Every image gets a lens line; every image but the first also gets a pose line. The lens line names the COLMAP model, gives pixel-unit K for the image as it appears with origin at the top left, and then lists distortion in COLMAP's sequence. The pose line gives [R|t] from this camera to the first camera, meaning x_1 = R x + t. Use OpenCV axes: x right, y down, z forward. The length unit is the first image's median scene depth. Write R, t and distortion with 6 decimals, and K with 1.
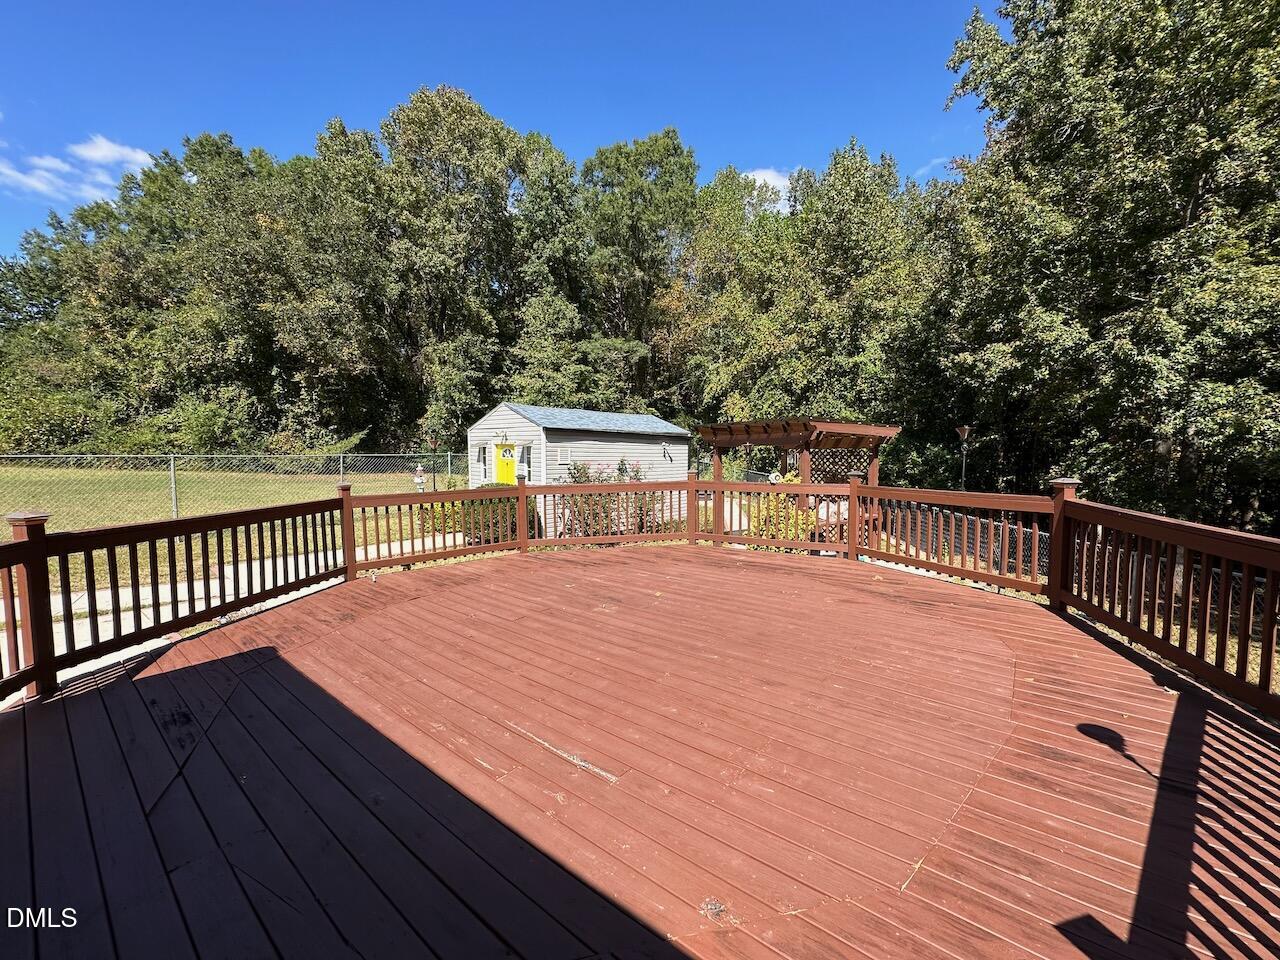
lens RADIAL K [[512.0, 0, 636.0], [0, 512.0, 475.4], [0, 0, 1]] dist [-0.004615, 0.000207]
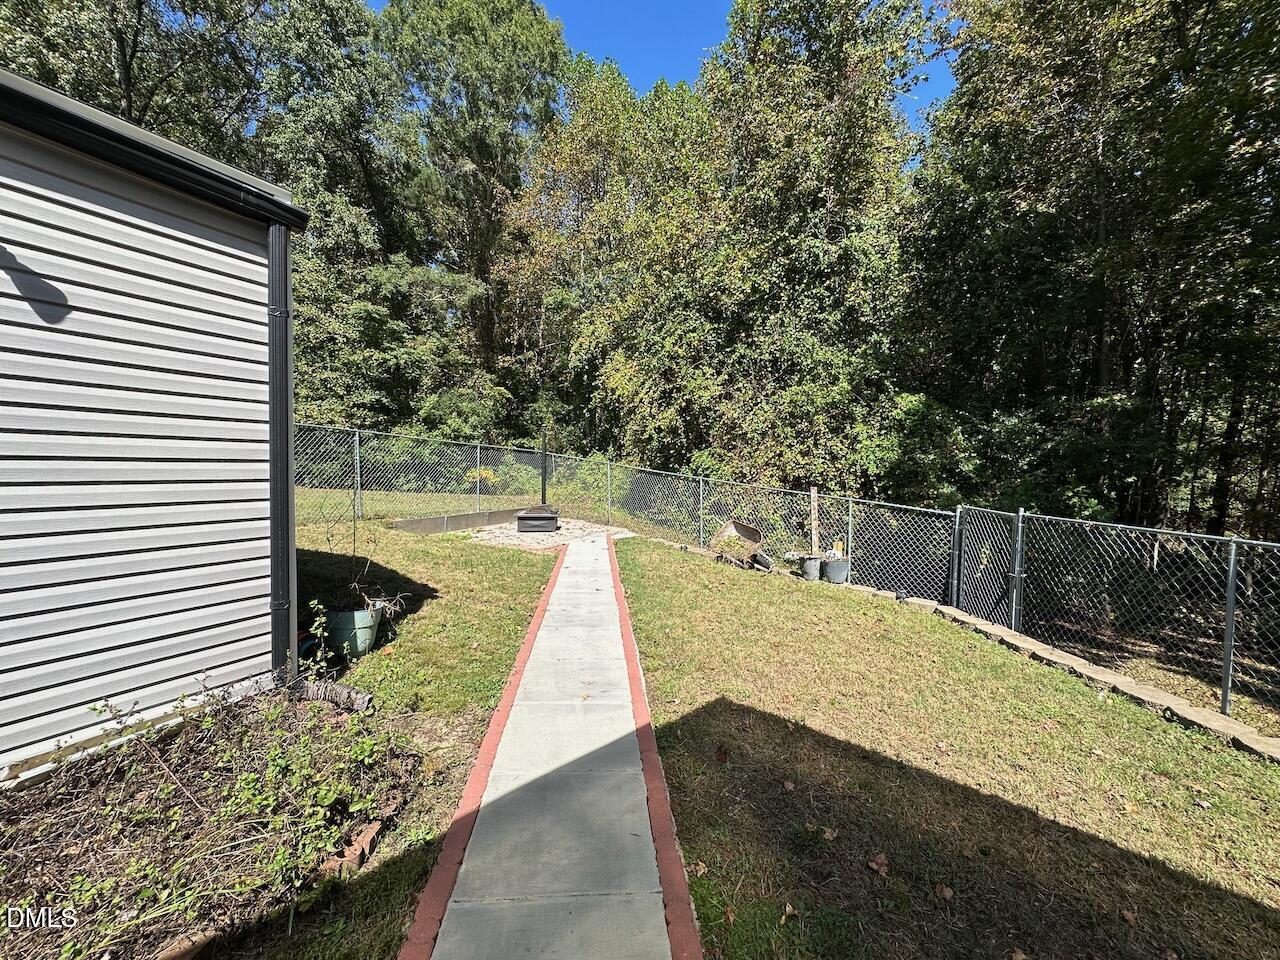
lens RADIAL K [[512.0, 0, 644.3], [0, 512.0, 484.7], [0, 0, 1]] dist [-0.004615, 0.000207]
pose [[0.976976, 0.002764, 0.213331, 0.091599], [0.000811, 0.999861, -0.016671, 0.010773], [-0.213347, 0.016460, 0.976838, 0.385301]]
